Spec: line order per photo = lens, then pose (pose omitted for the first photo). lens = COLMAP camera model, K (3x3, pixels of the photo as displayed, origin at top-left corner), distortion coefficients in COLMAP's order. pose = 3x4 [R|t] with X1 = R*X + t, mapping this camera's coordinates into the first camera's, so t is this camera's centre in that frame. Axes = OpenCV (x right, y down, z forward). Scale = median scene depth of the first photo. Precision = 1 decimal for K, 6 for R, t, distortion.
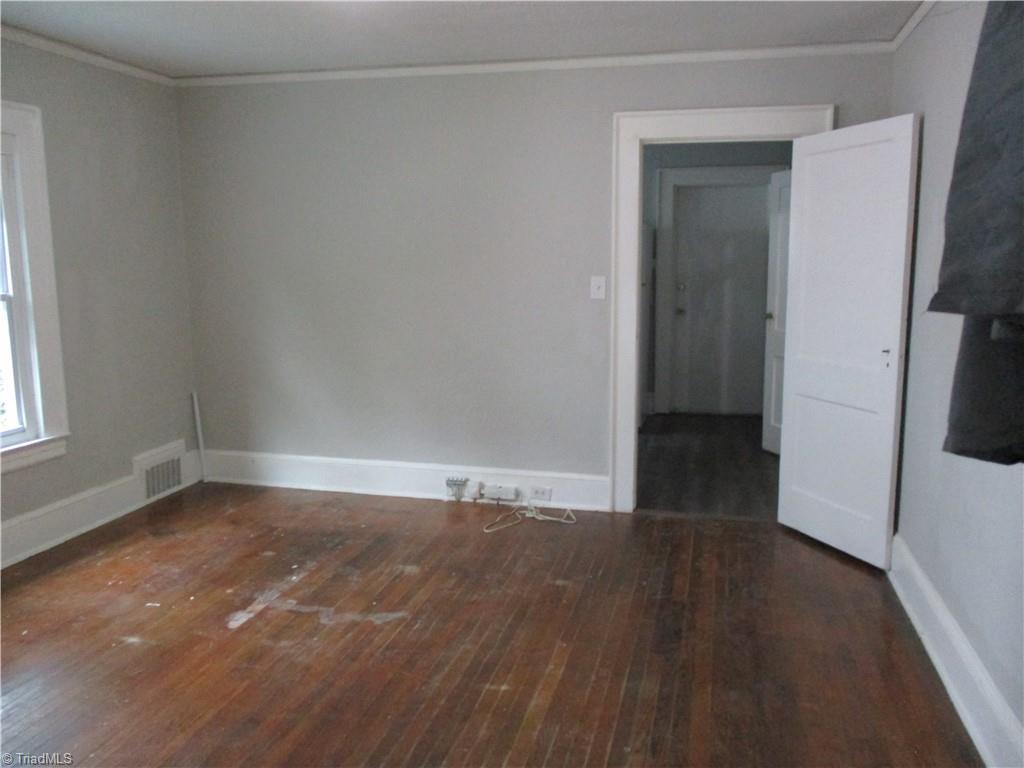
lens RADIAL K [[854.8, 0, 511.4], [0, 854.8, 382.9], [0, 0, 1]] dist [-0.031809, 0.027724]
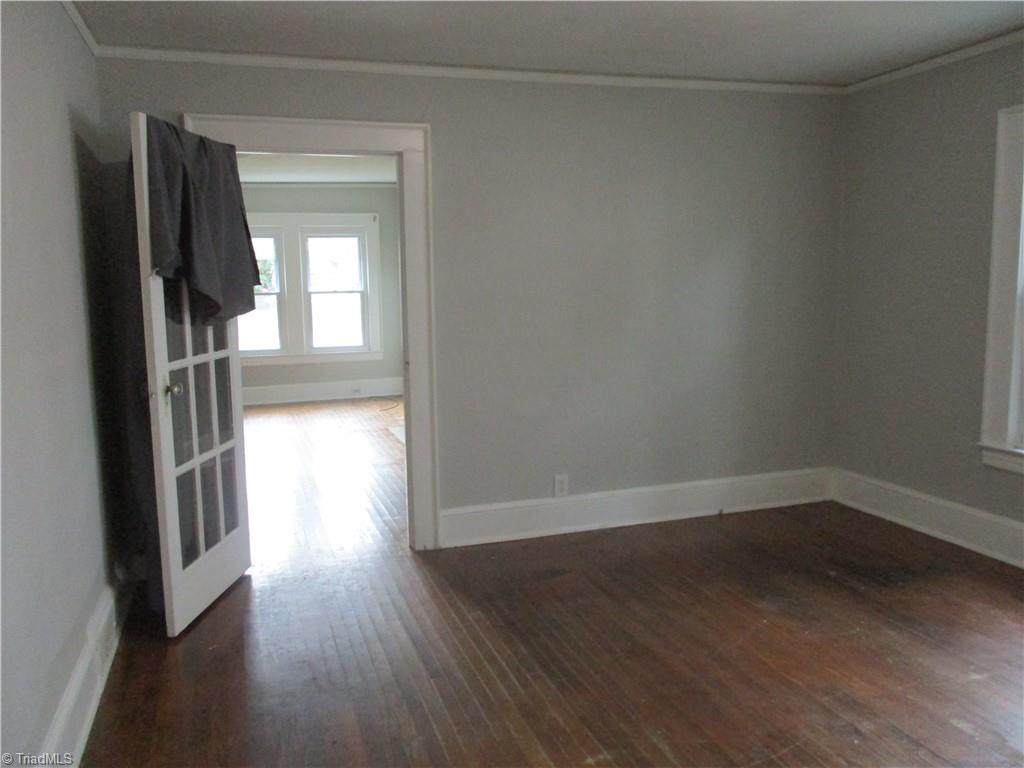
lens RADIAL K [[854.8, 0, 513.7], [0, 854.8, 386.7], [0, 0, 1]] dist [-0.031809, 0.027724]
pose [[-0.847322, 0.089739, -0.523443, 0.500391], [-0.054068, 0.965923, 0.253120, -0.238309], [0.528320, 0.242776, -0.813595, 1.641944]]
